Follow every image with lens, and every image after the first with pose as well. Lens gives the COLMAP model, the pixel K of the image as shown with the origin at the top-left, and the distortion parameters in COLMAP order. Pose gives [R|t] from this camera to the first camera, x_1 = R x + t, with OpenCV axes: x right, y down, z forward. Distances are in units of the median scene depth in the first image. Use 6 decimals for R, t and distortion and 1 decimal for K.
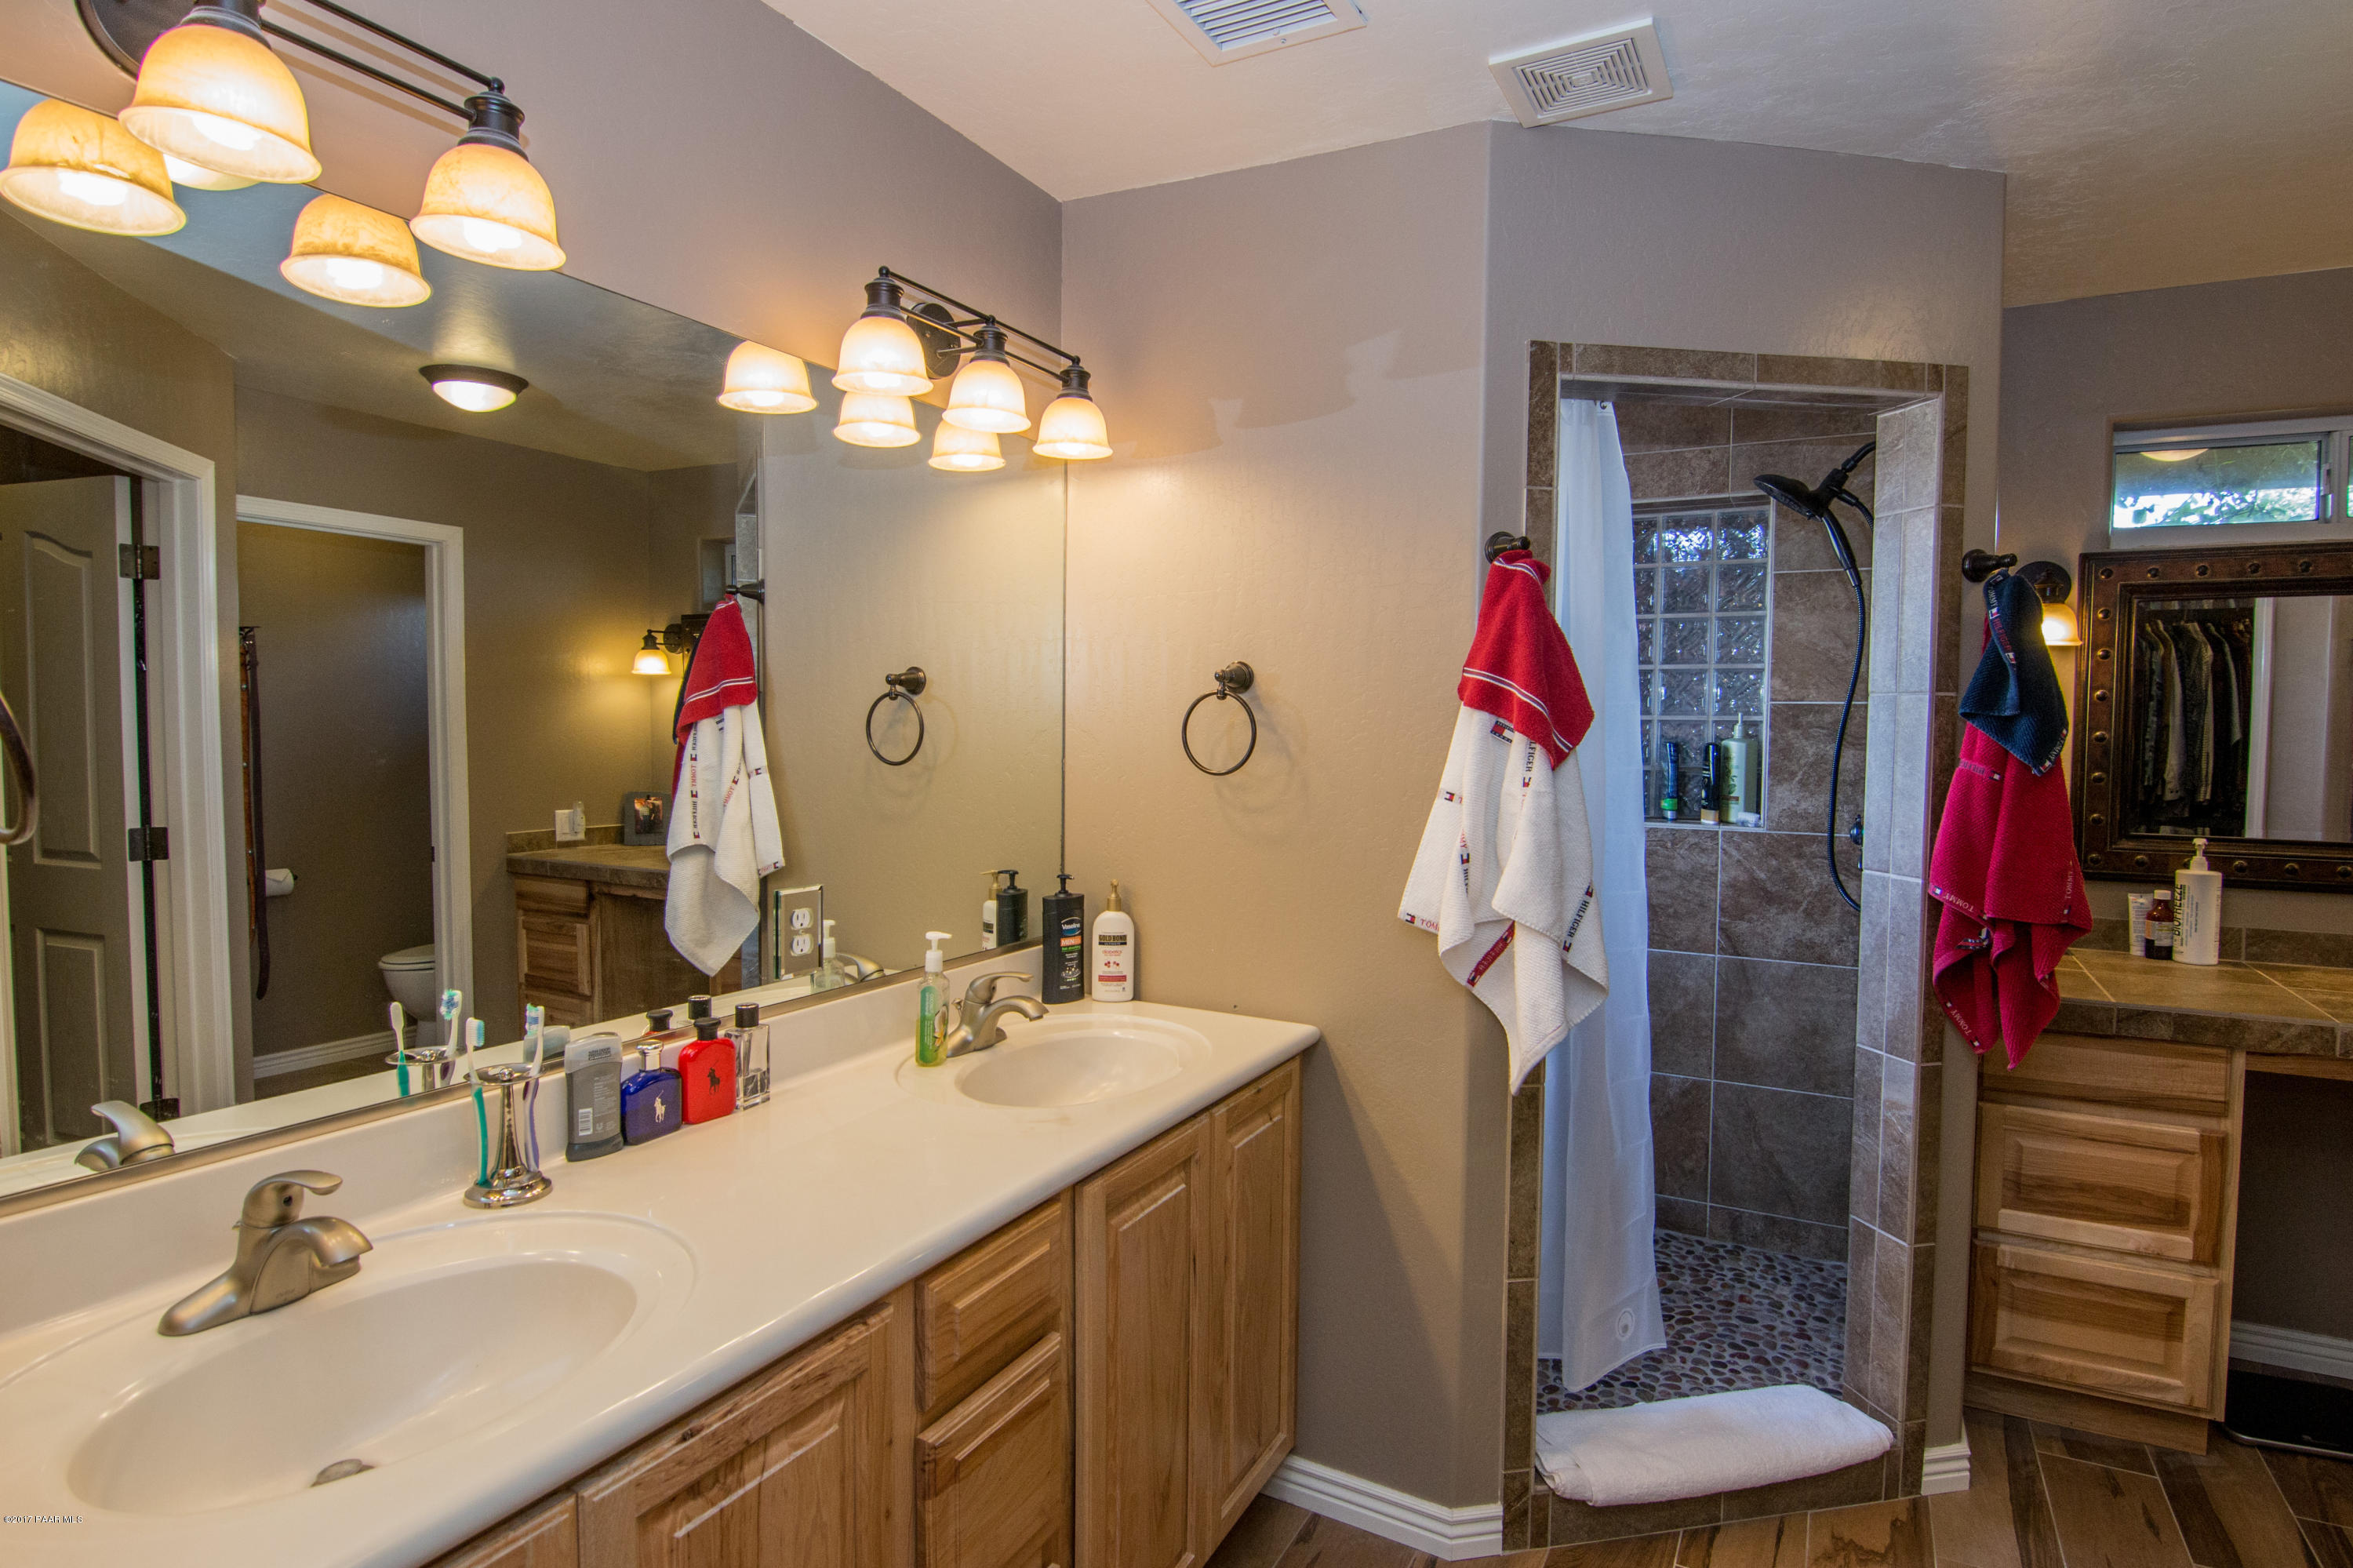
lens RADIAL K [[1256.6, 0, 1176.5], [0, 1256.6, 784.0], [0, 0, 1]] dist [-0.006713, -0.001711]
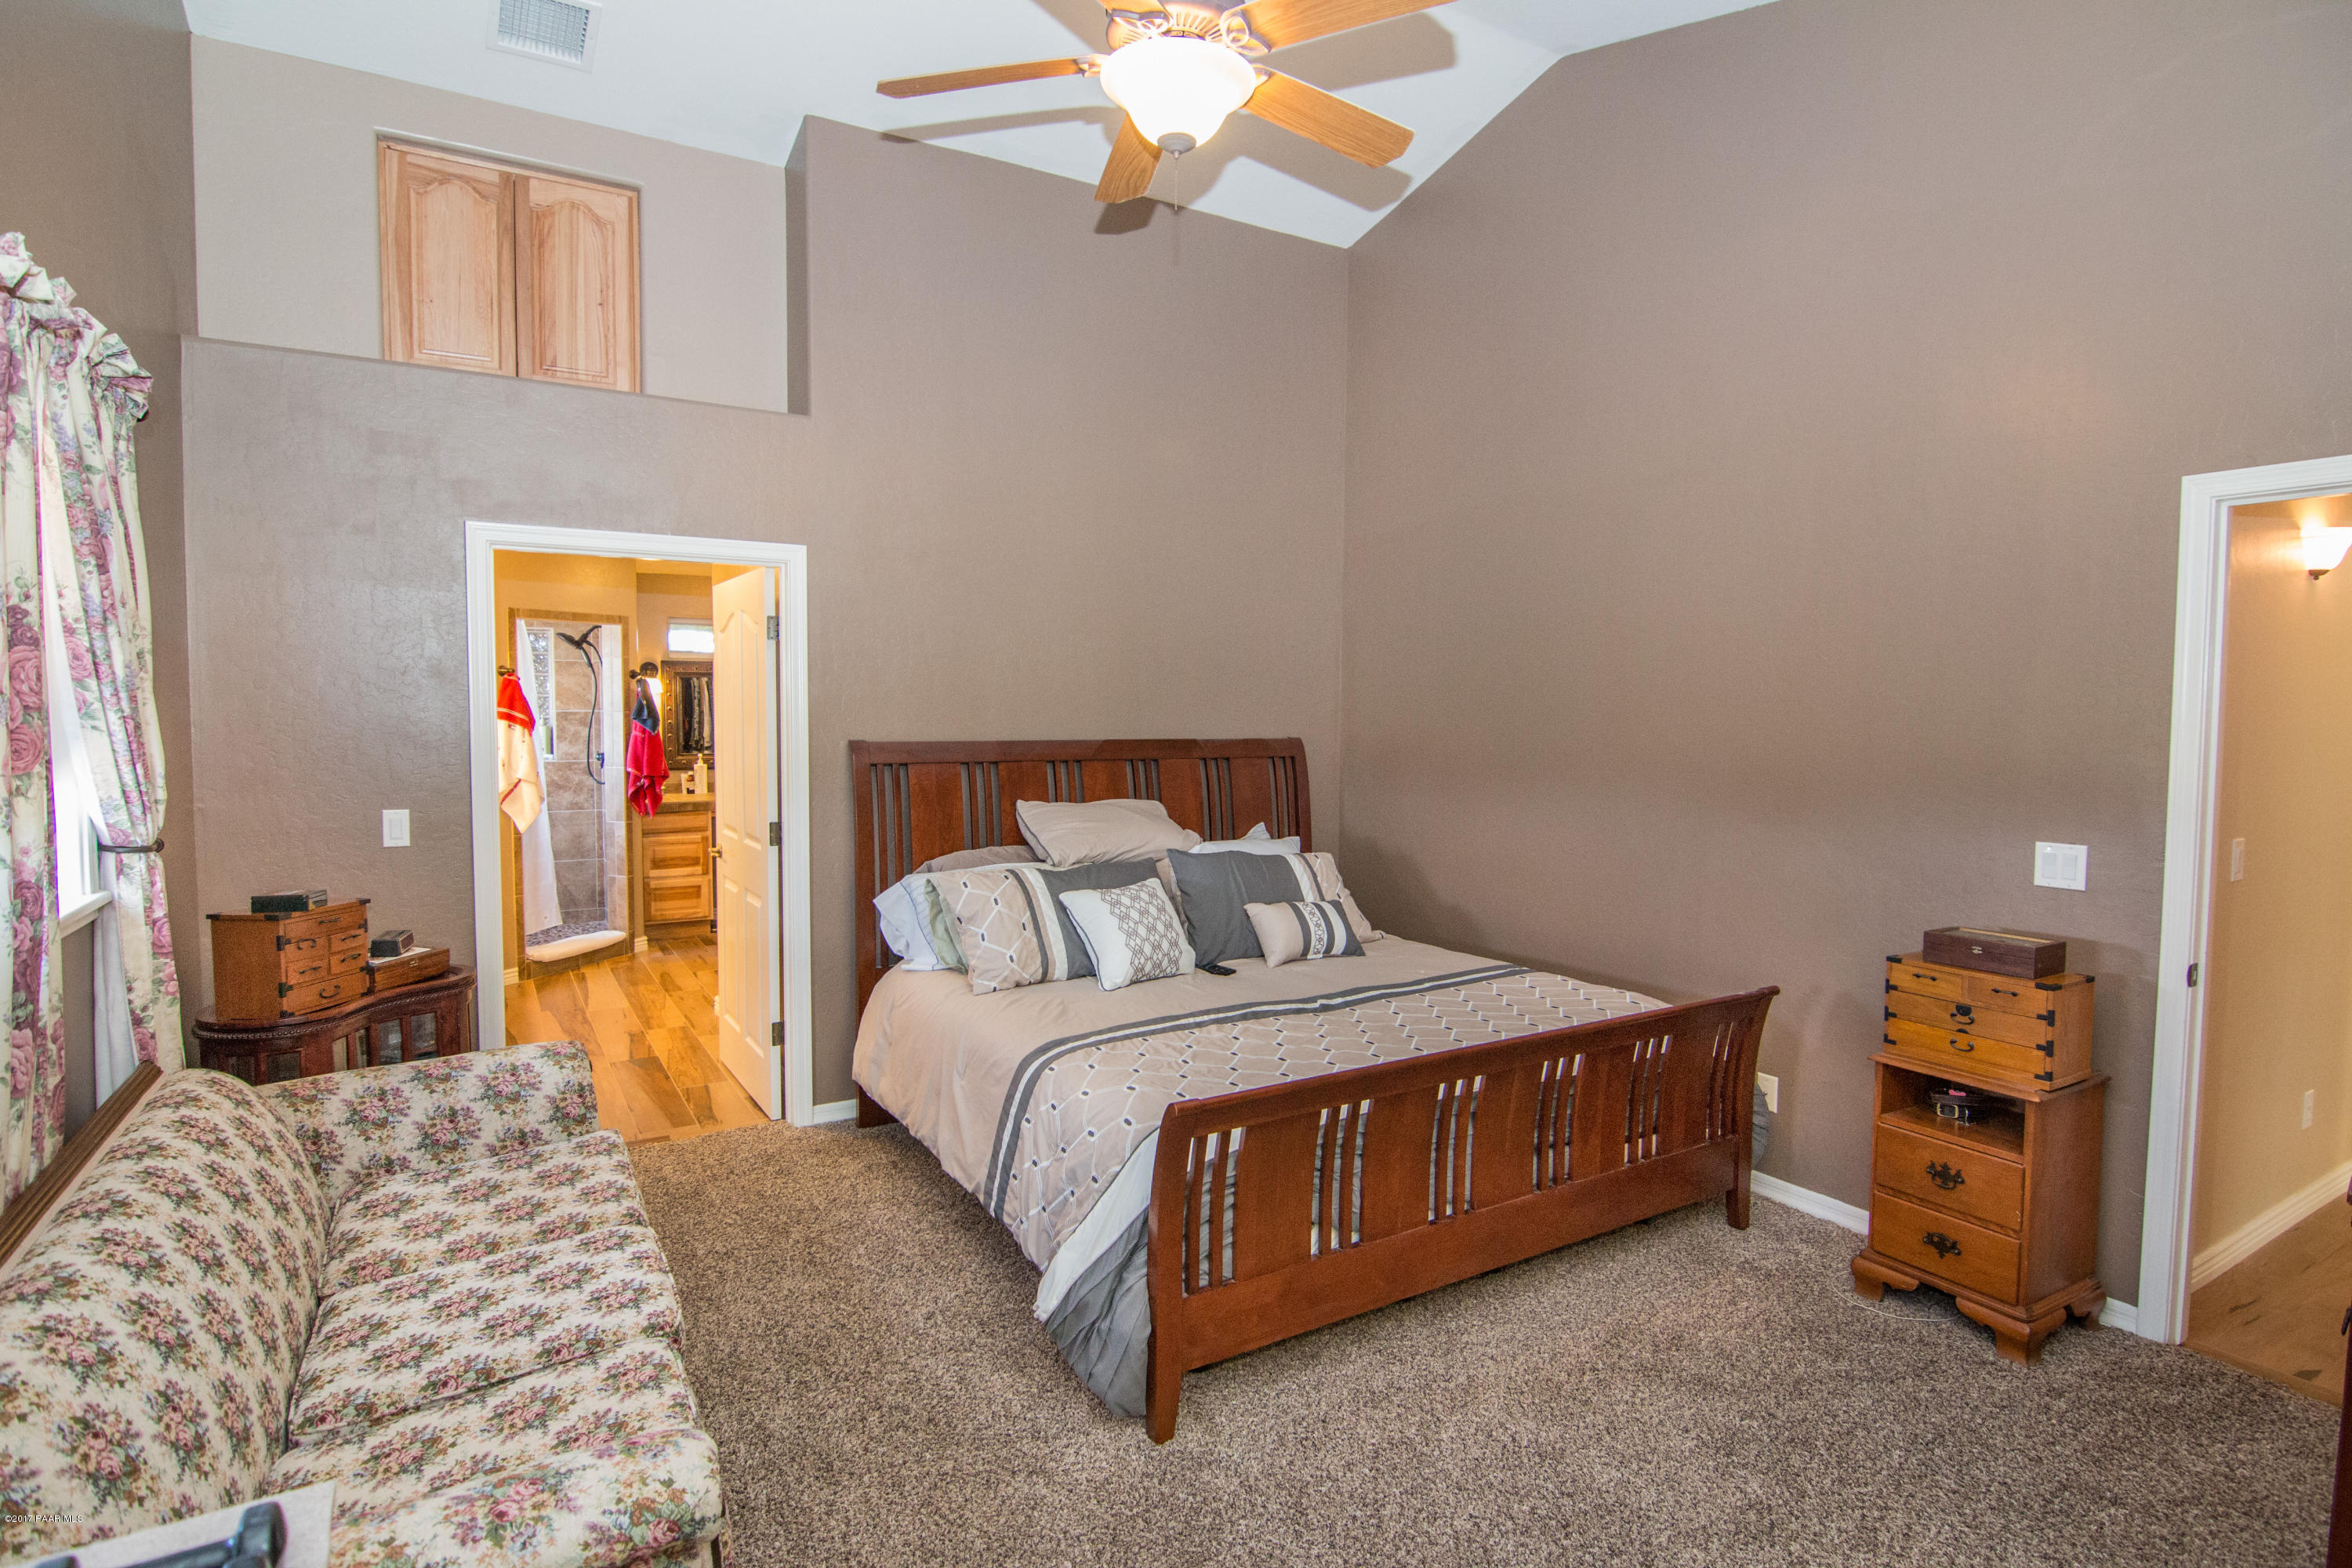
lens RADIAL K [[1181.5, 0, 1184.4], [0, 1181.5, 773.5], [0, 0, 1]] dist [-0.003289, -0.013184]
pose [[0.510067, -0.054360, 0.858415, -0.942724], [0.042848, 0.998368, 0.037762, 0.027938], [-0.859067, 0.017520, 0.511563, -1.328887]]
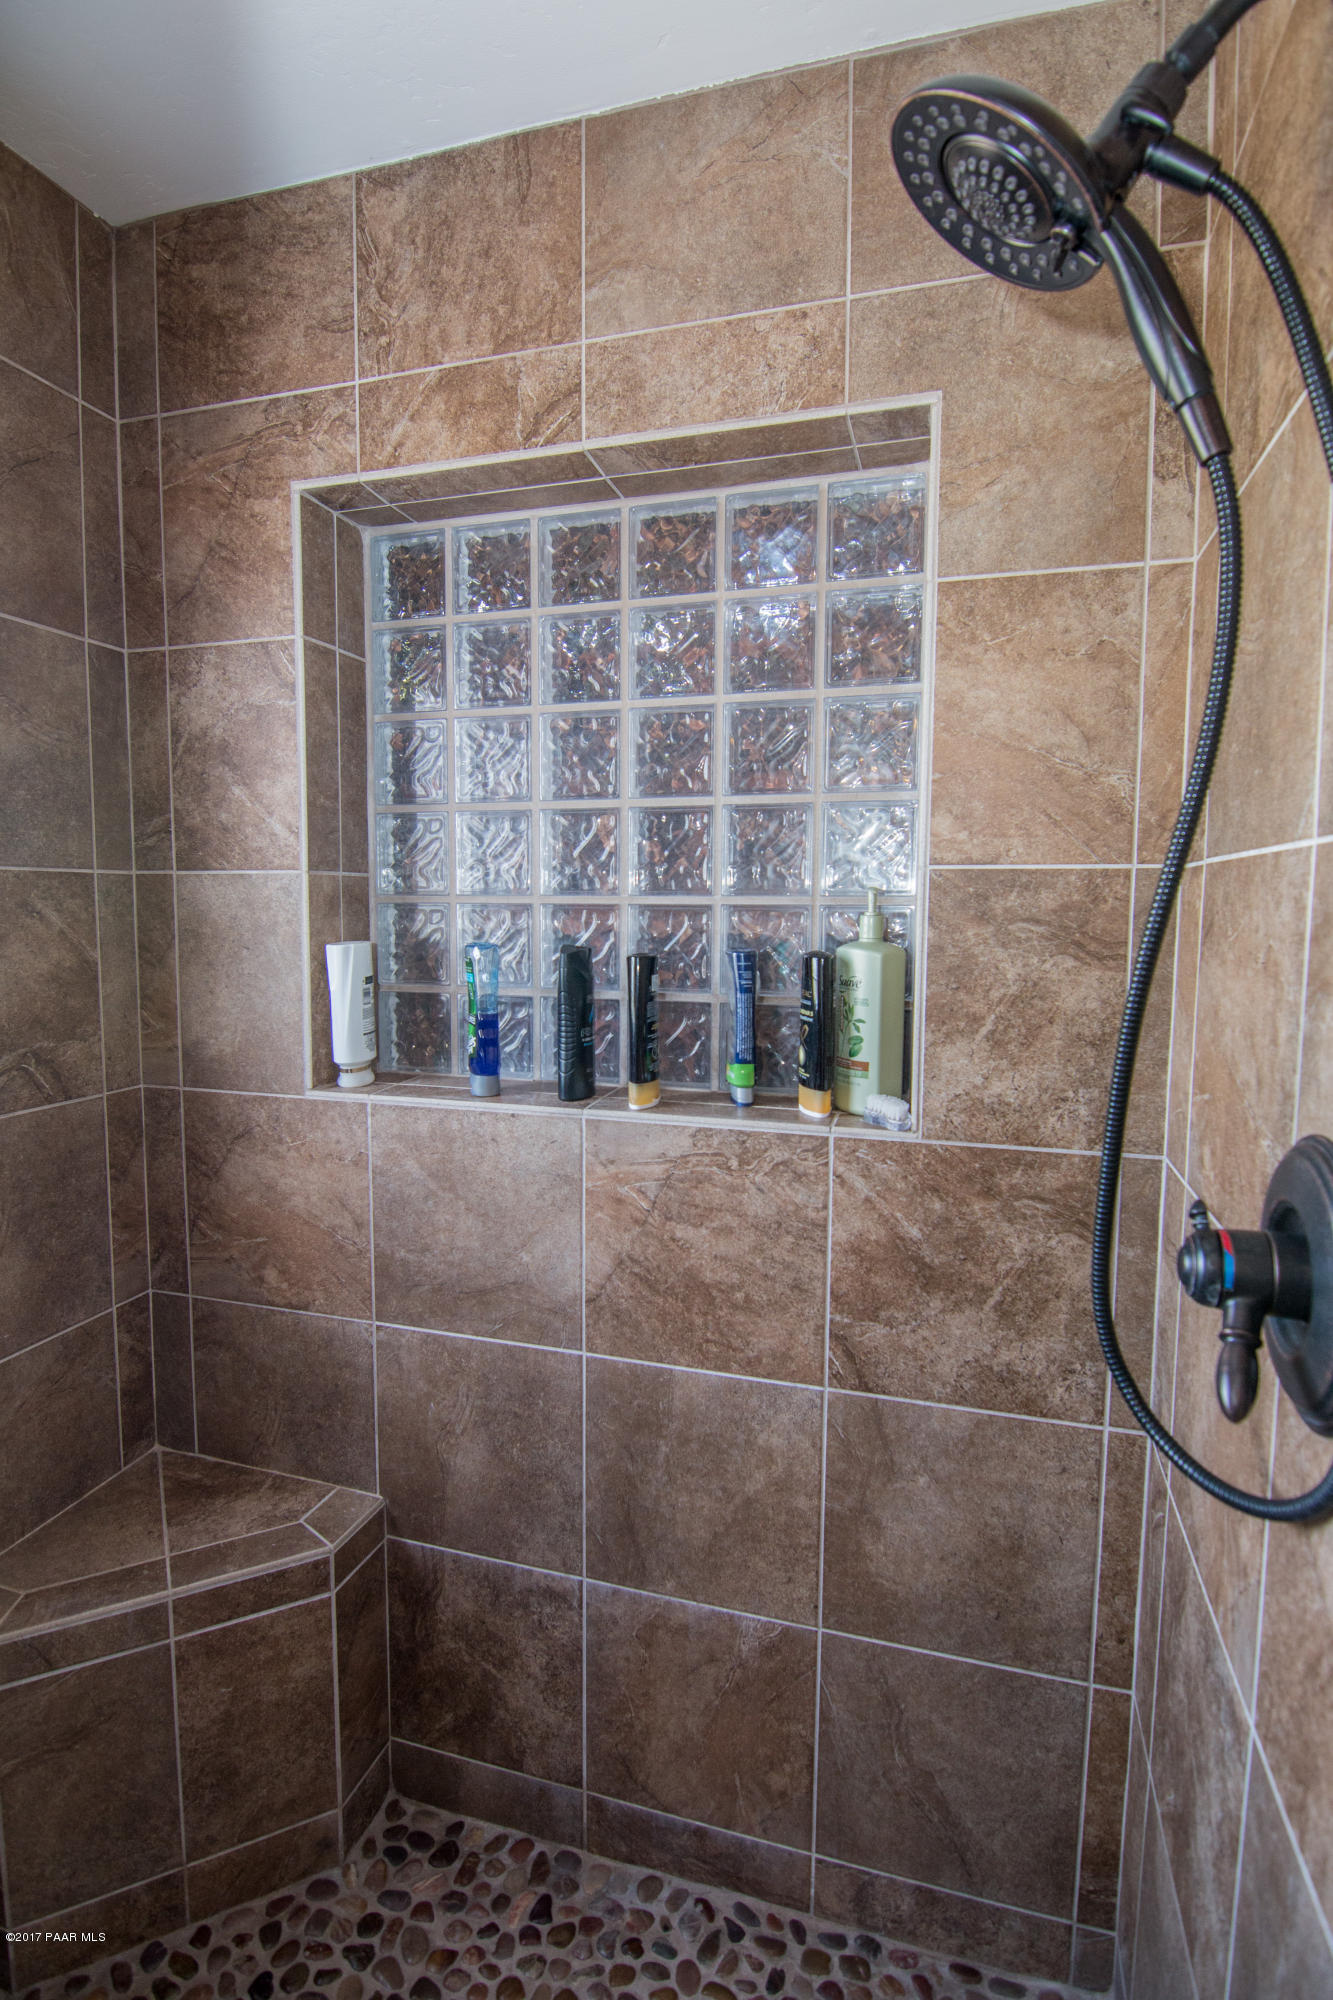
lens RADIAL K [[1004.7, 0, 666.5], [0, 1004.7, 1000.0], [0, 0, 1]] dist [-0.003289, -0.013184]
pose [[0.979016, -0.020575, 0.202740, 0.301529], [0.011664, 0.998917, 0.045049, -0.033652], [-0.203447, -0.041739, 0.978196, 0.654466]]
